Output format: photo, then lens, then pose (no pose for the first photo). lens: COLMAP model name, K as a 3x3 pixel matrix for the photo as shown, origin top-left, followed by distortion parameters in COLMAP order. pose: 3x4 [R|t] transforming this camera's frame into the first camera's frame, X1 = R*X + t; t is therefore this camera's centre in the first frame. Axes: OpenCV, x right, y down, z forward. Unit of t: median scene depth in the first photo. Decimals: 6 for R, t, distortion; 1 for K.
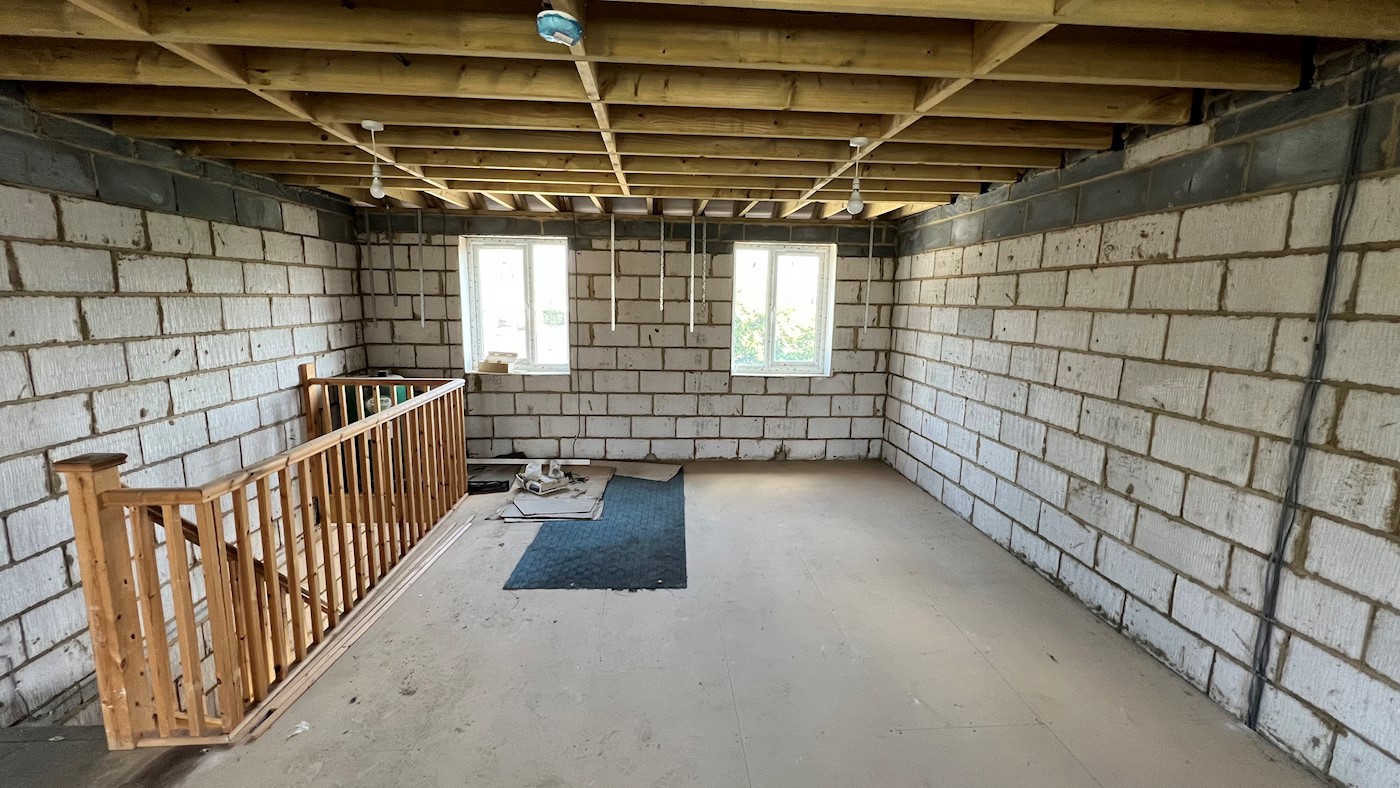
lens RADIAL K [[556.5, 0, 700.0], [0, 556.5, 394.0], [0, 0, 1]] dist [-0.000167, -0.000601]
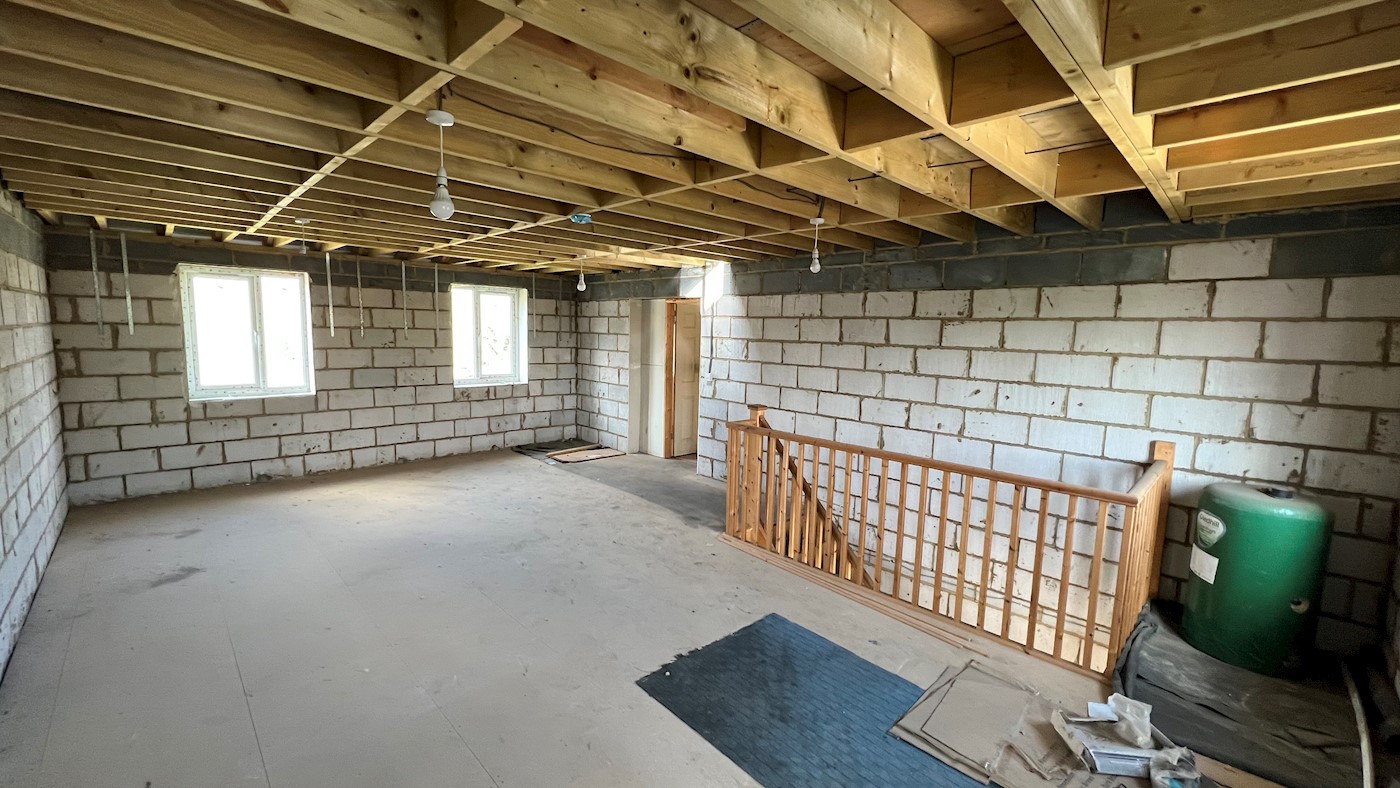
lens RADIAL K [[556.5, 0, 700.0], [0, 556.5, 394.0], [0, 0, 1]] dist [-0.000167, -0.000601]
pose [[-0.761112, 0.034411, -0.647707, 0.431477], [-0.150530, 0.961956, 0.227993, -0.277148], [0.630912, 0.271027, -0.726976, 1.570515]]
